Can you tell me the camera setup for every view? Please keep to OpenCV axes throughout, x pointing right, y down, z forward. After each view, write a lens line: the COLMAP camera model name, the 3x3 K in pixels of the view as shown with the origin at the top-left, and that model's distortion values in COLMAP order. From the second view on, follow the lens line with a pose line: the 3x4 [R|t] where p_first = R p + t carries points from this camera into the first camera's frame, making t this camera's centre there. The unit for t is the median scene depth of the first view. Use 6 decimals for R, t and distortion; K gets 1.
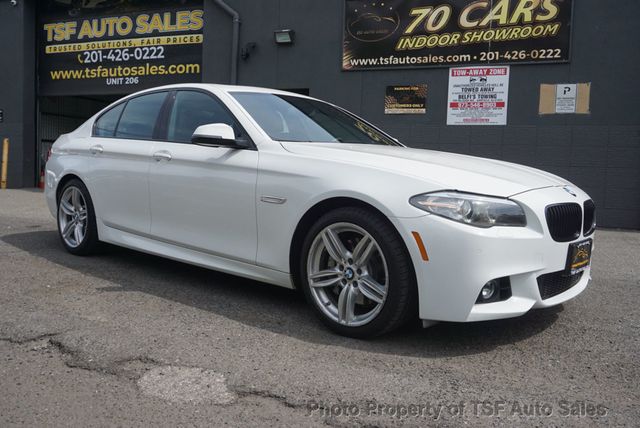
lens RADIAL K [[555.8, 0, 320.0], [0, 555.8, 214.0], [0, 0, 1]] dist [-0.001618, -0.002993]
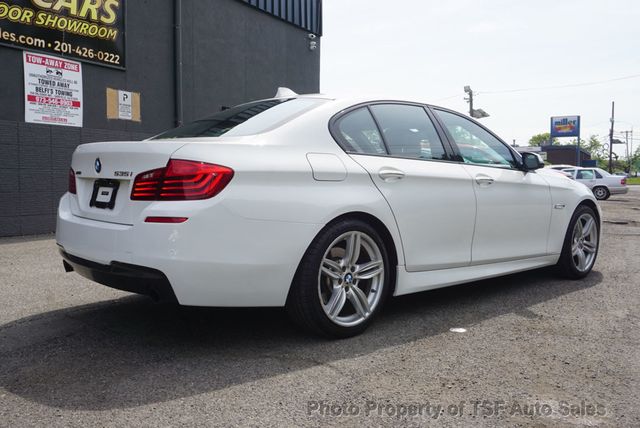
lens RADIAL K [[592.9, 0, 320.0], [0, 592.9, 214.0], [0, 0, 1]] dist [-0.006671, -0.001847]
pose [[0.090234, -0.098925, 0.990995, -0.607757], [0.087085, 0.992027, 0.091099, -0.073068], [-0.992106, 0.078081, 0.098129, 0.526821]]
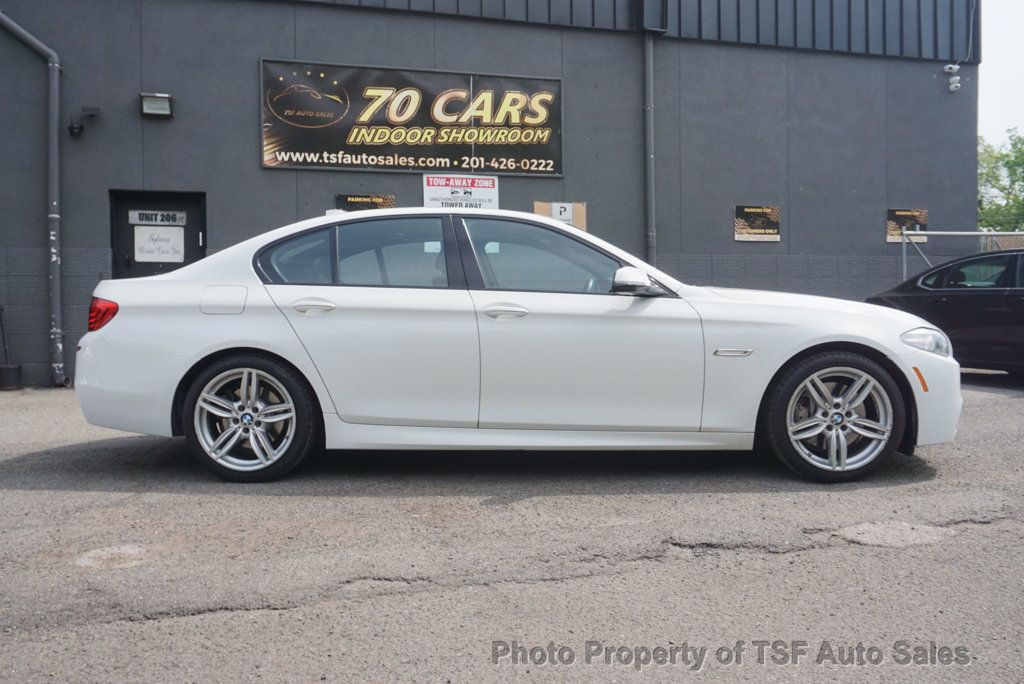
lens RADIAL K [[887.1, 0, 512.0], [0, 887.1, 342.0], [0, 0, 1]] dist [-0.001133, -0.000256]
pose [[0.764784, -0.067899, 0.640699, -0.452039], [0.095437, 0.995400, -0.008432, -0.023014], [-0.637179, 0.067595, 0.767746, 0.045942]]
